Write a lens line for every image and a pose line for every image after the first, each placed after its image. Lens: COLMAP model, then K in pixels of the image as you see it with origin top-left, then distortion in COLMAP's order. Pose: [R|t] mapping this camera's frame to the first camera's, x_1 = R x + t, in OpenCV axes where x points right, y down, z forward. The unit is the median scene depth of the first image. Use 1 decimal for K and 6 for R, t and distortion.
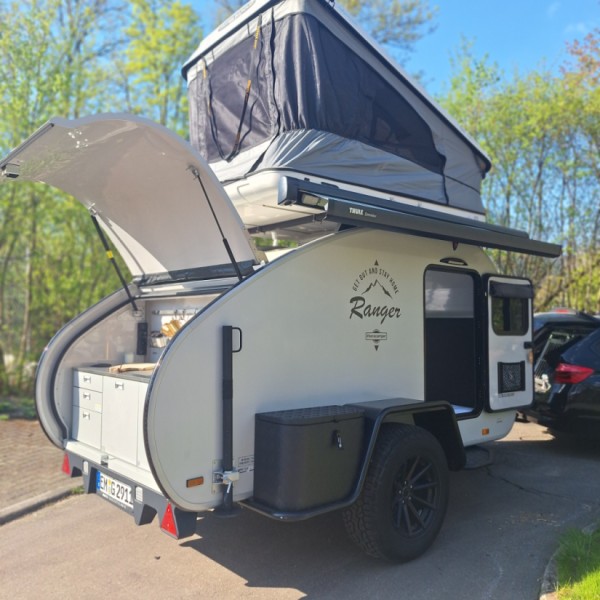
lens RADIAL K [[571.5, 0, 300.0], [0, 571.5, 300.0], [0, 0, 1]] dist [0.078696, -0.010520]
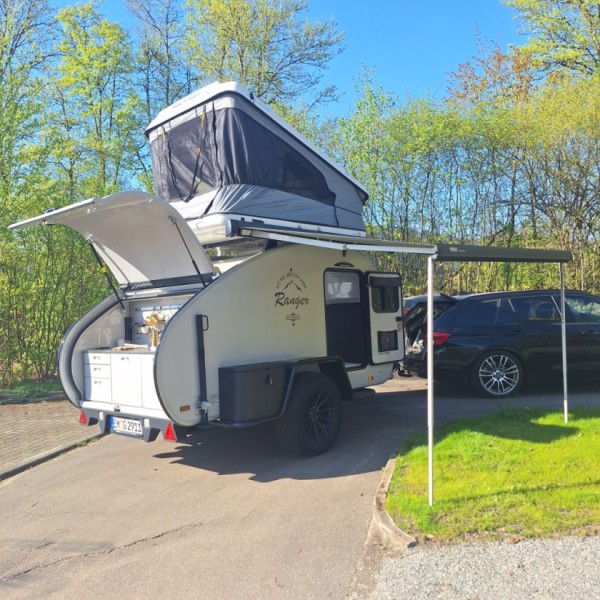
lens RADIAL K [[571.5, 0, 300.0], [0, 571.5, 300.0], [0, 0, 1]] dist [0.078696, -0.010520]
pose [[0.992391, -0.048540, 0.113159, -0.017487], [0.046651, 0.998725, 0.019283, -0.010875], [-0.113951, -0.013857, 0.993390, -0.487292]]
